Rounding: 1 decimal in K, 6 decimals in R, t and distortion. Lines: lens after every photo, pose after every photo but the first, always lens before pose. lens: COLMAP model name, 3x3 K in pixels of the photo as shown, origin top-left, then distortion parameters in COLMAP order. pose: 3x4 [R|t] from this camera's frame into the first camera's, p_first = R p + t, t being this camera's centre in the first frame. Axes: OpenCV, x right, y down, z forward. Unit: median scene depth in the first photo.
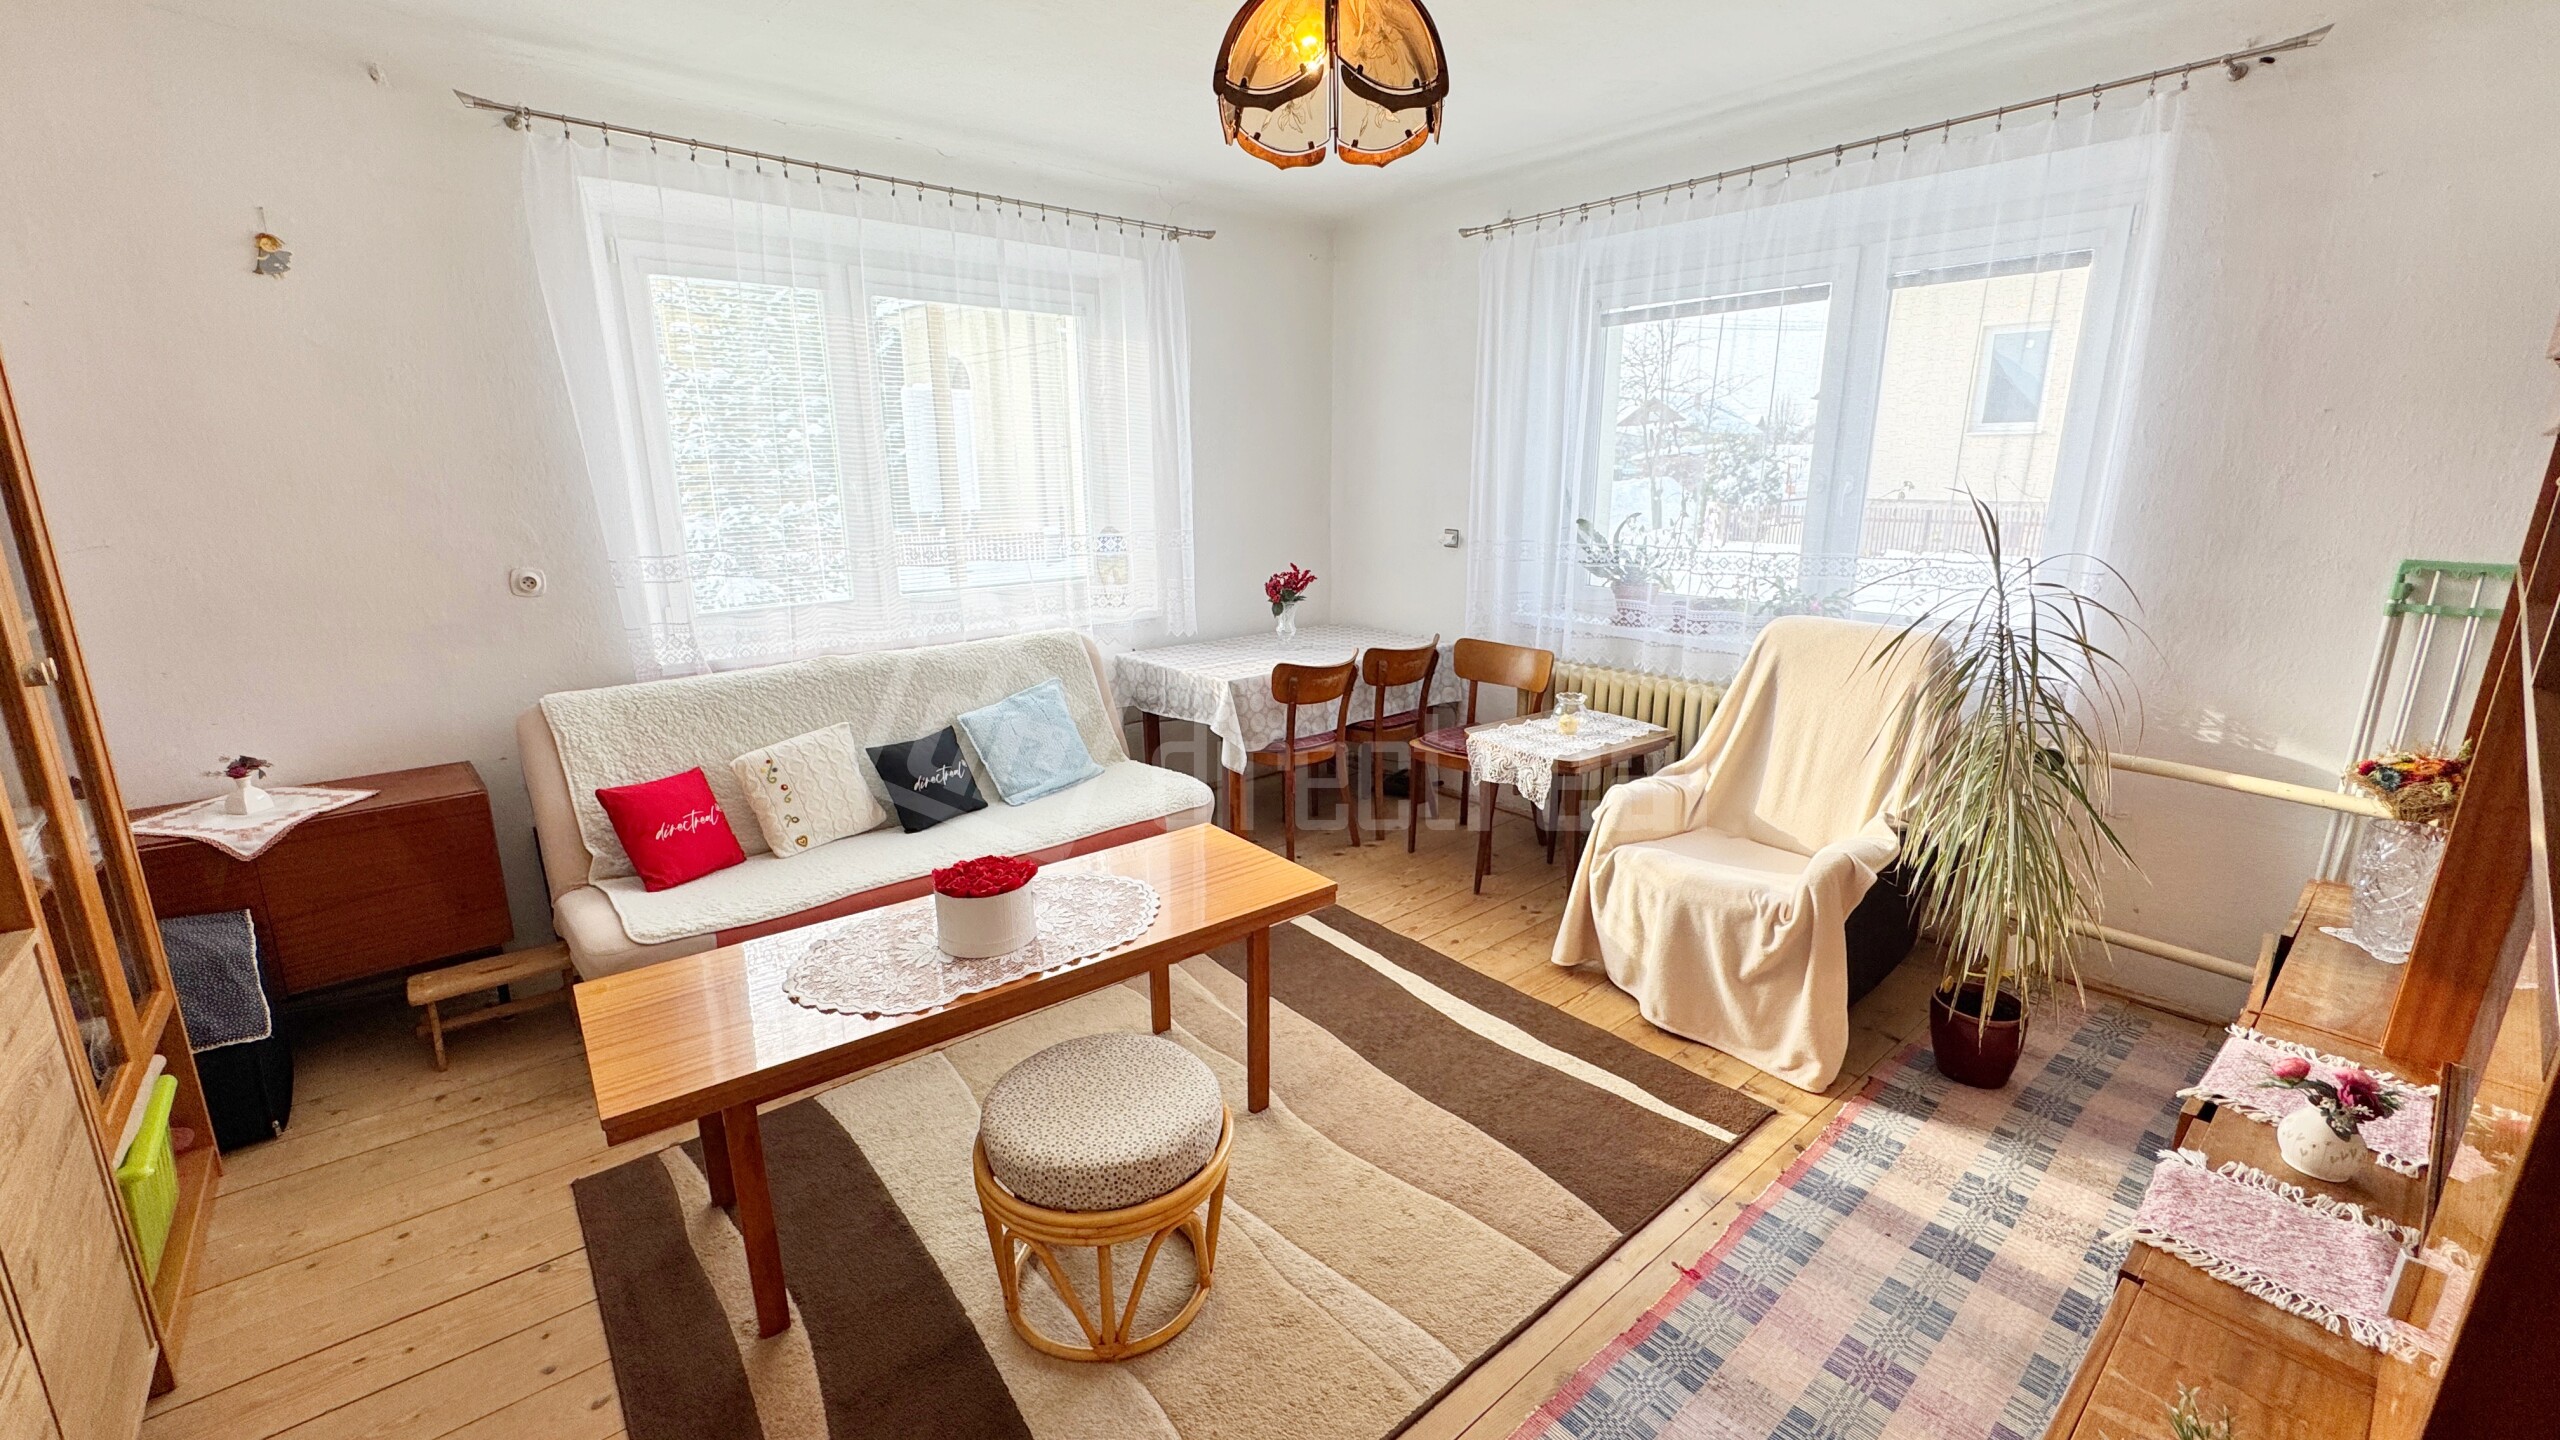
lens RADIAL K [[1020.4, 0, 1279.1], [0, 1020.4, 710.0], [0, 0, 1]] dist [-0.001394, -0.001000]
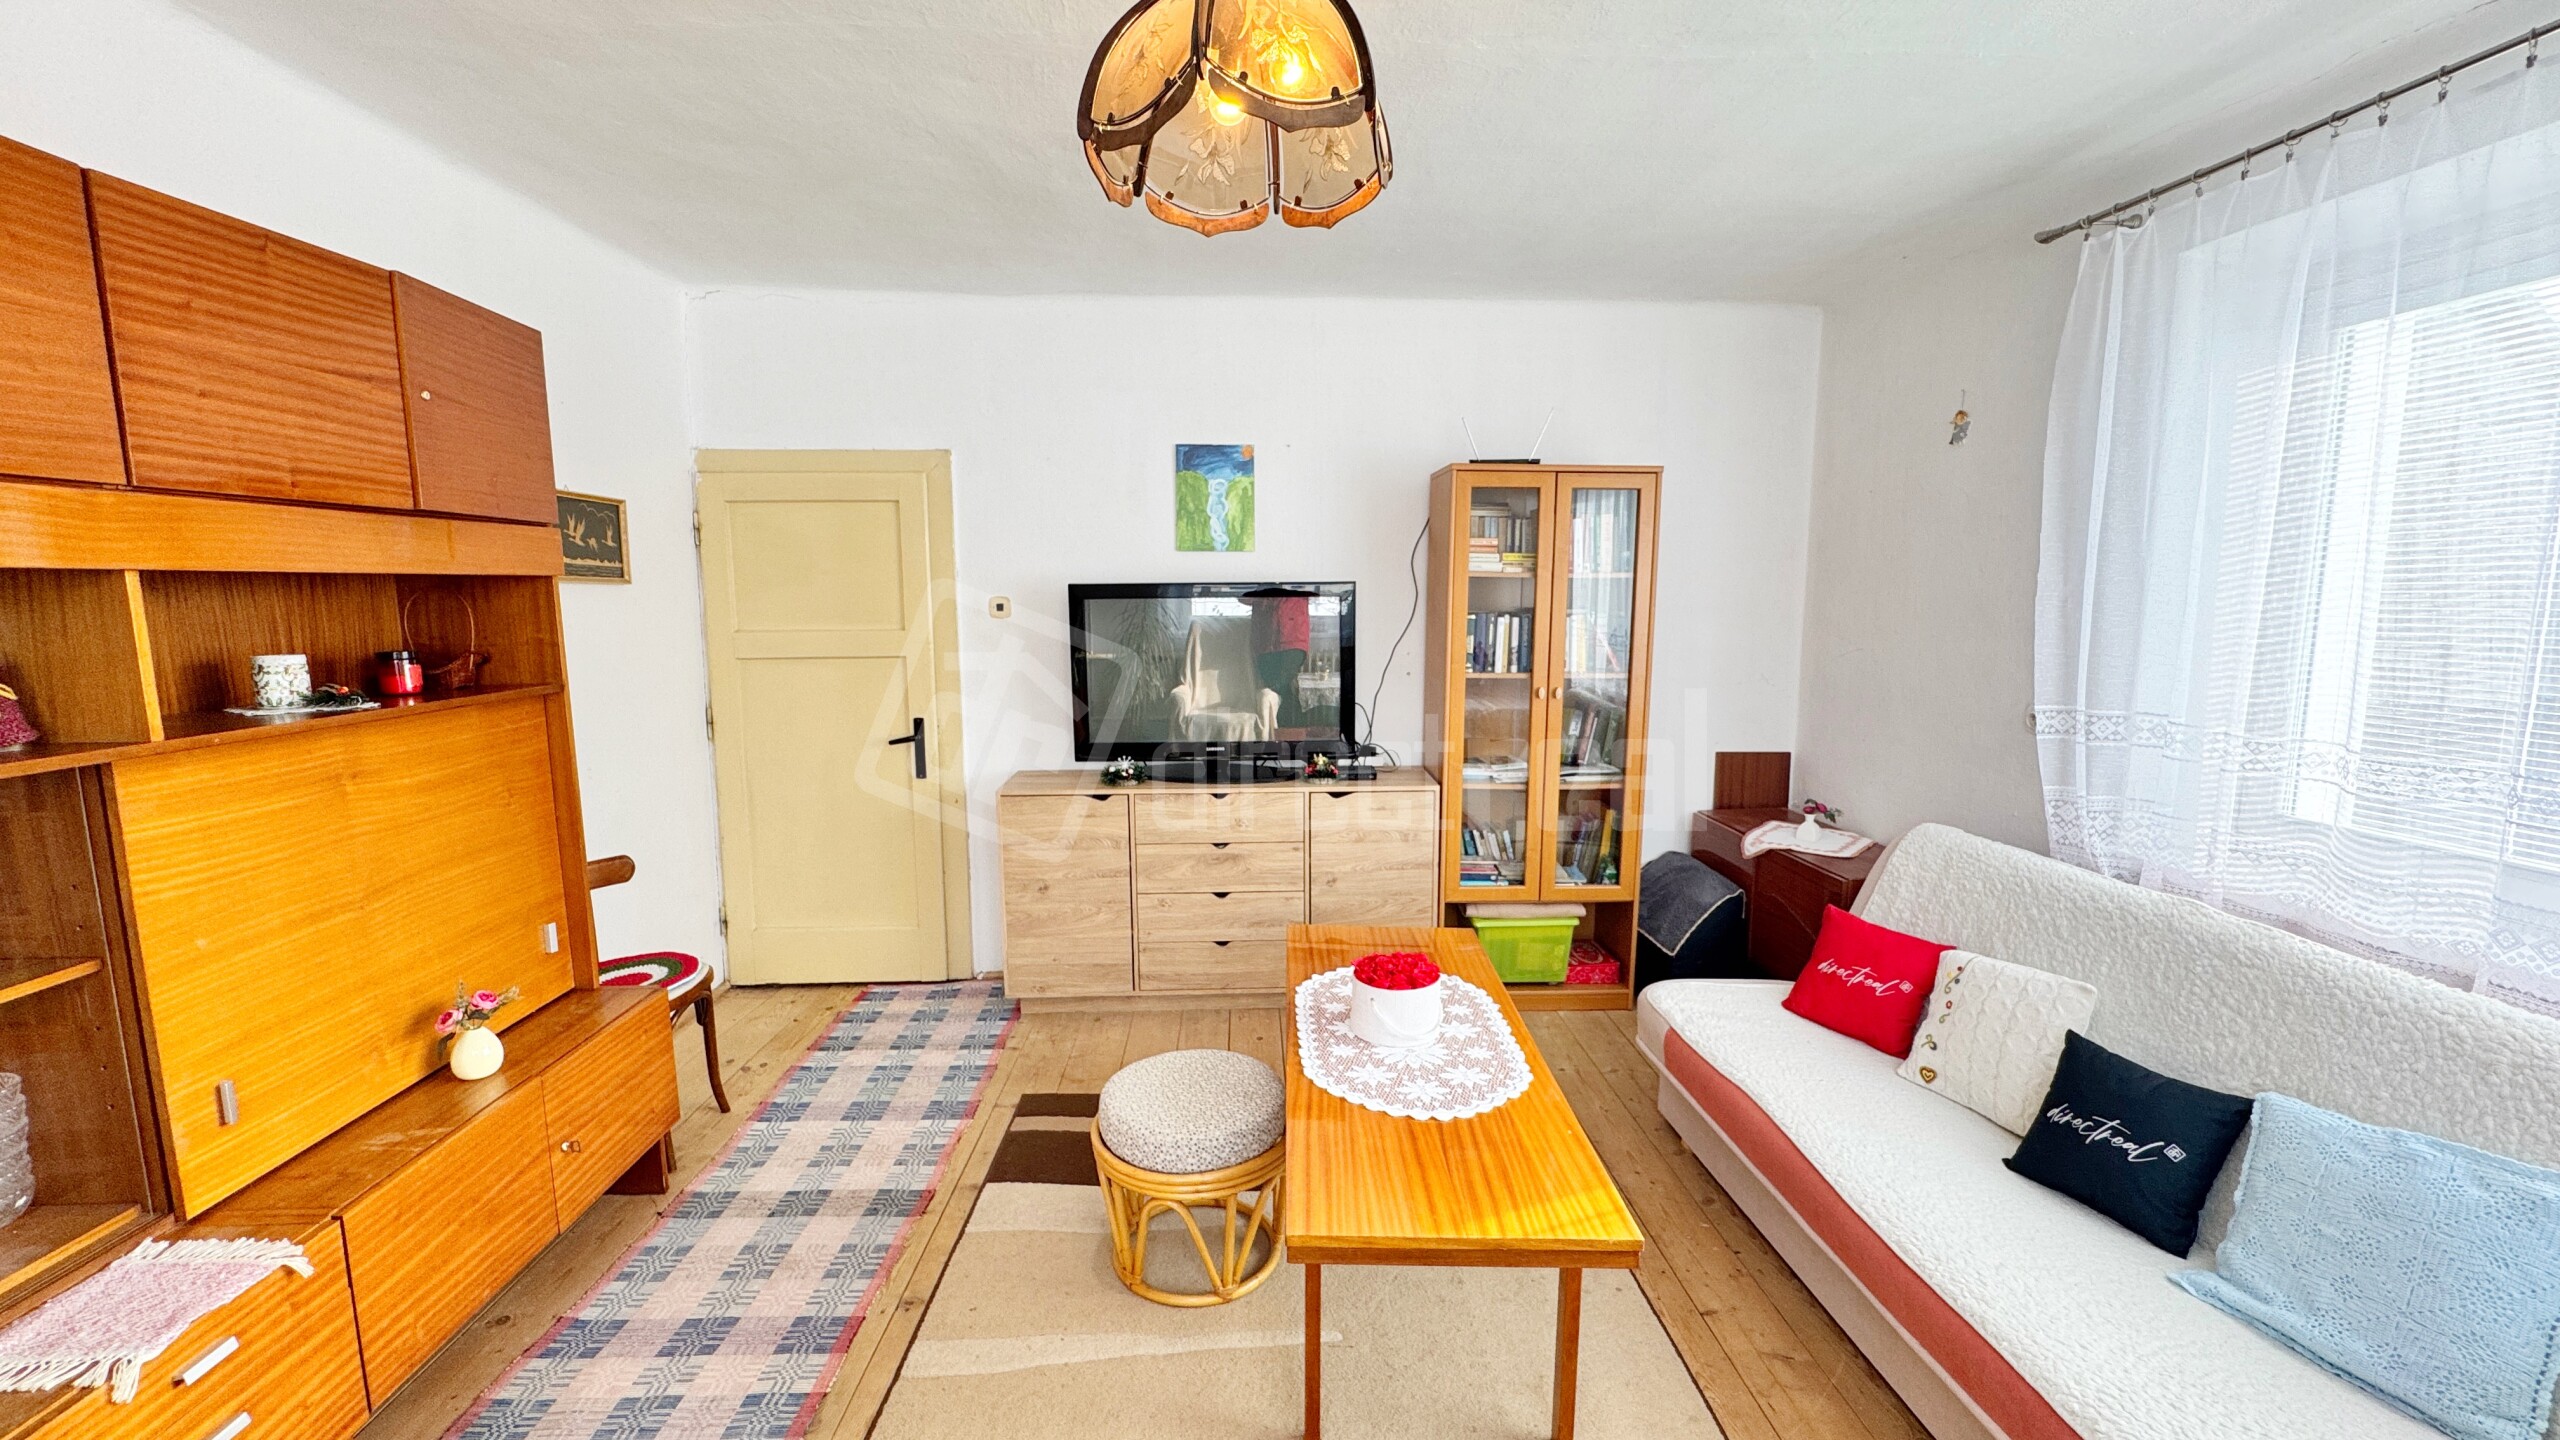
lens RADIAL K [[1020.4, 0, 1286.1], [0, 1020.4, 733.6], [0, 0, 1]] dist [-0.001394, -0.001000]
pose [[-0.616829, 0.108713, -0.779554, 0.453845], [-0.187034, 0.941803, 0.279331, -0.266739], [0.764552, 0.318102, -0.560598, 1.083607]]
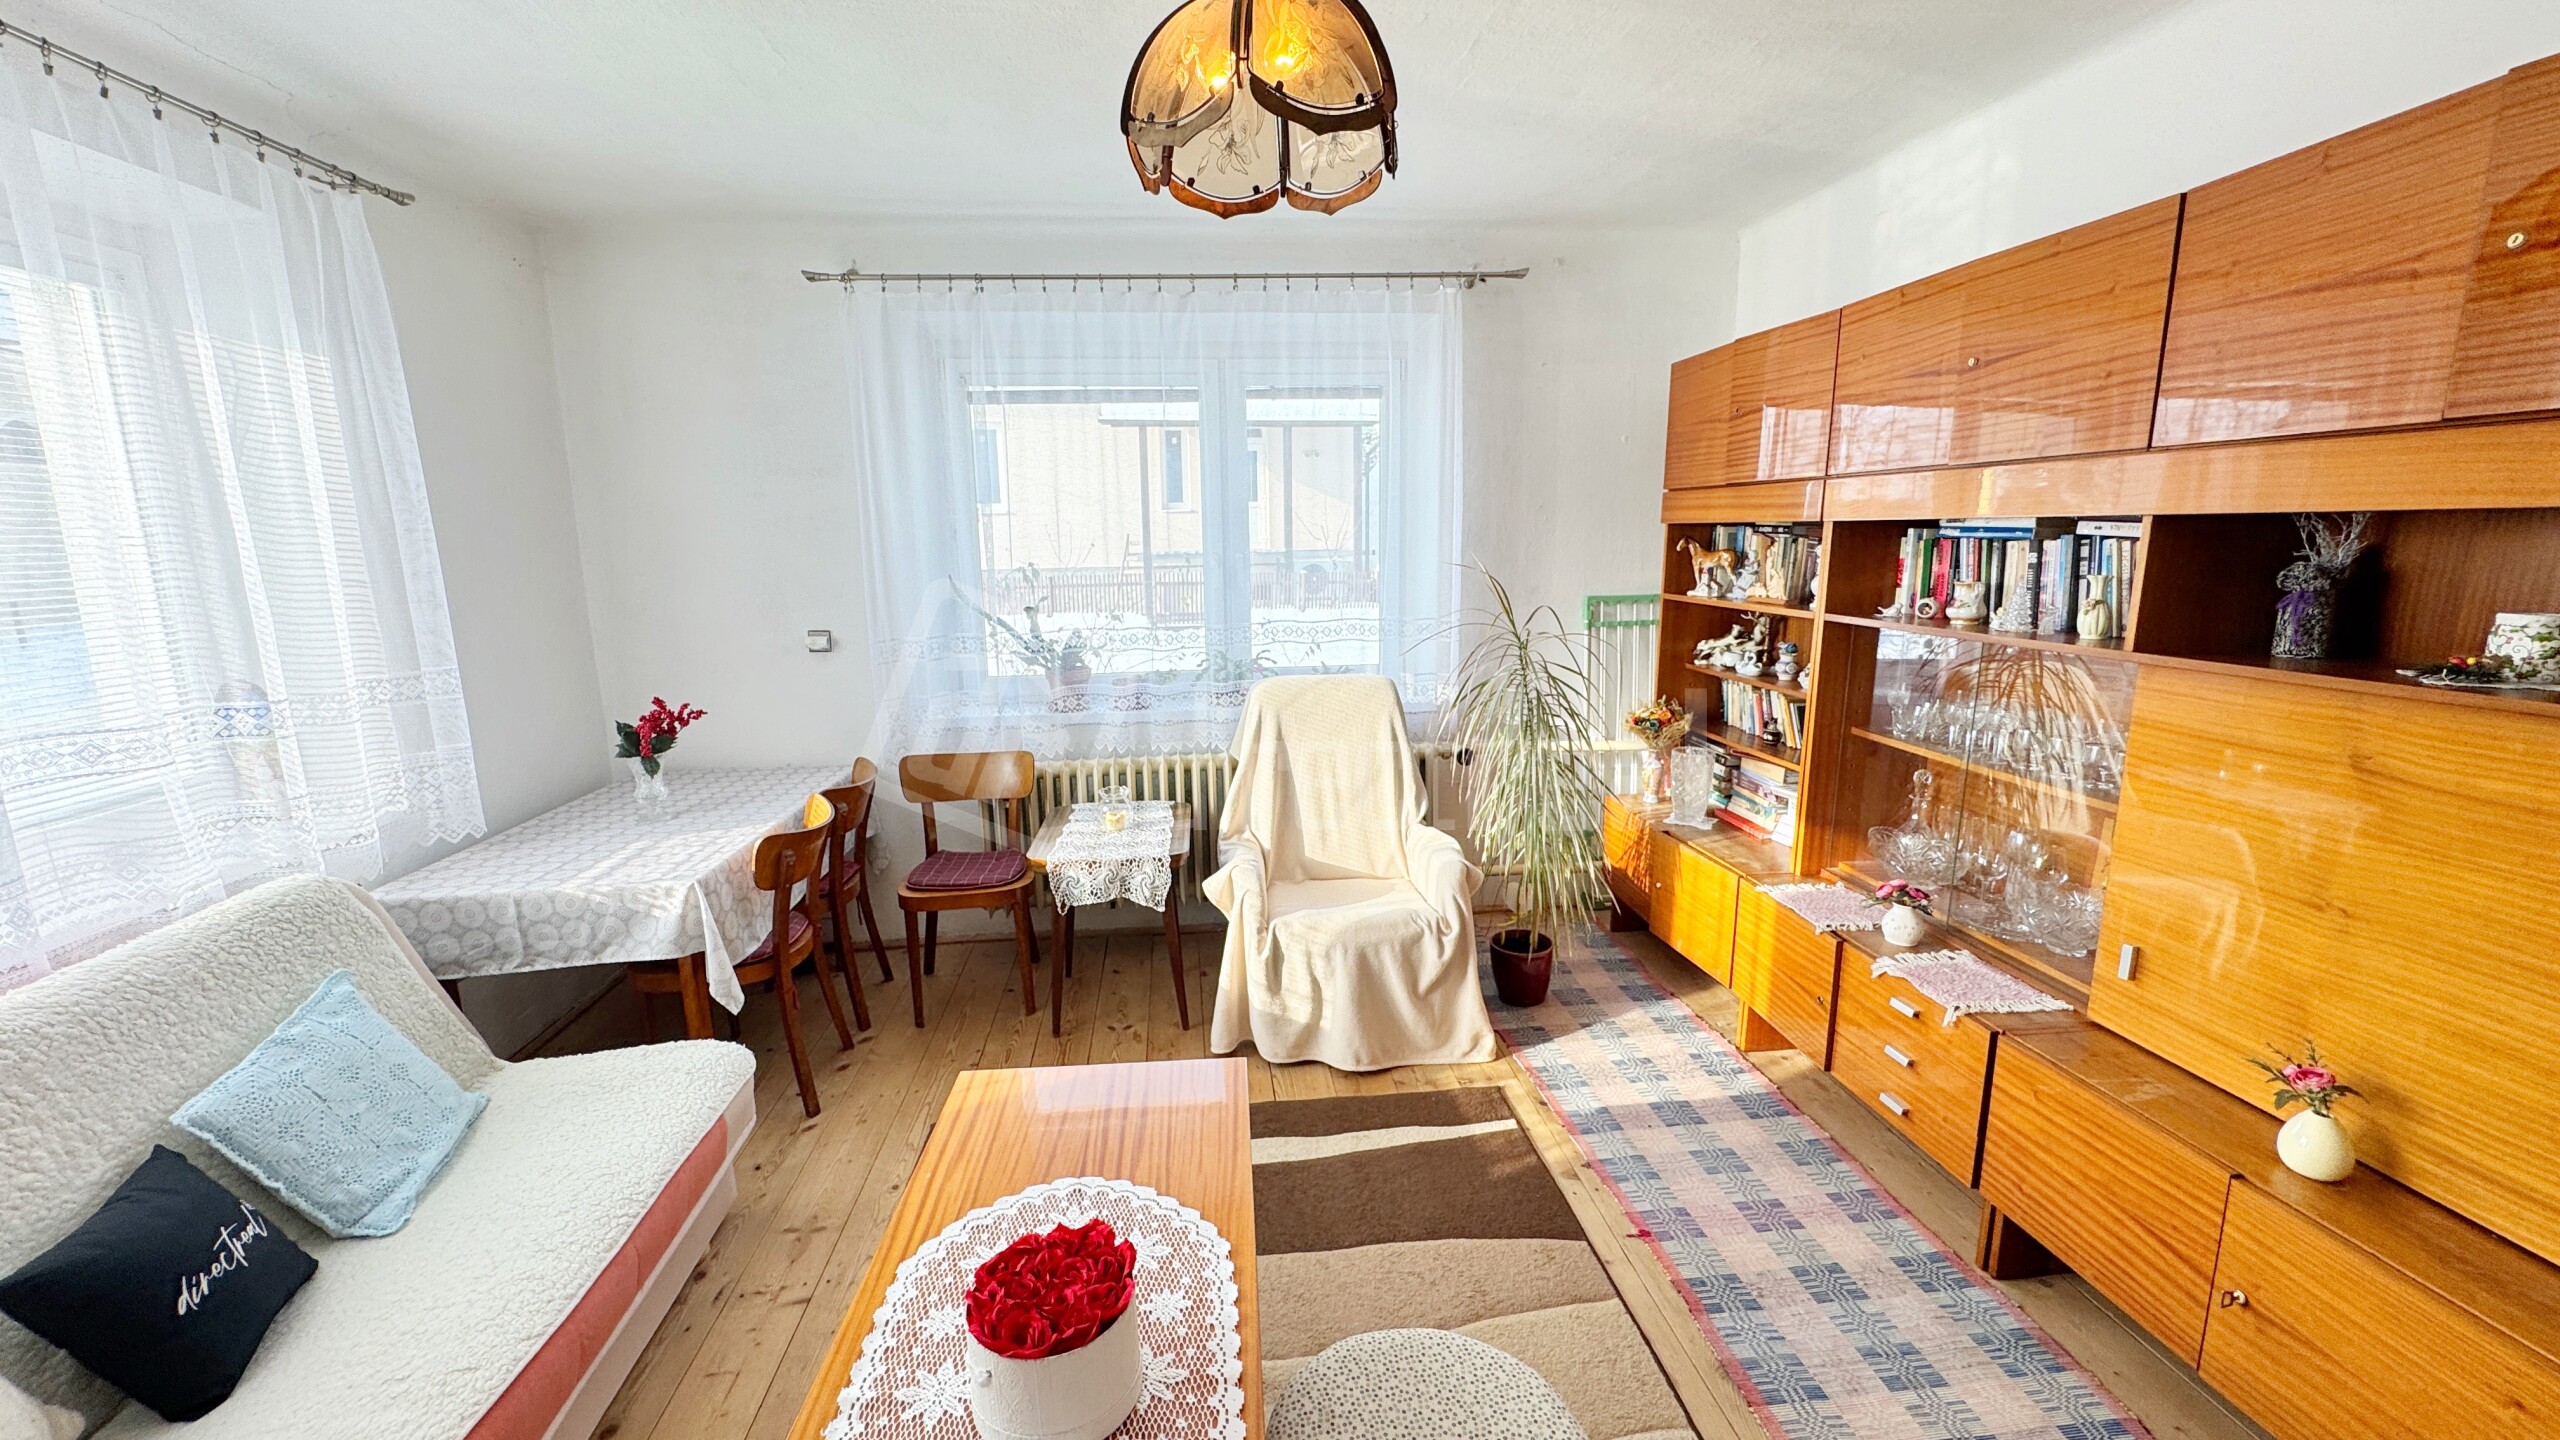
lens RADIAL K [[1020.4, 0, 1282.9], [0, 1020.4, 716.8], [0, 0, 1]] dist [-0.001394, -0.001000]
pose [[0.572599, -0.154695, 0.805109, -0.470326], [0.208276, 0.977266, 0.039646, -0.107409], [-0.792938, 0.144984, 0.591801, 0.386142]]
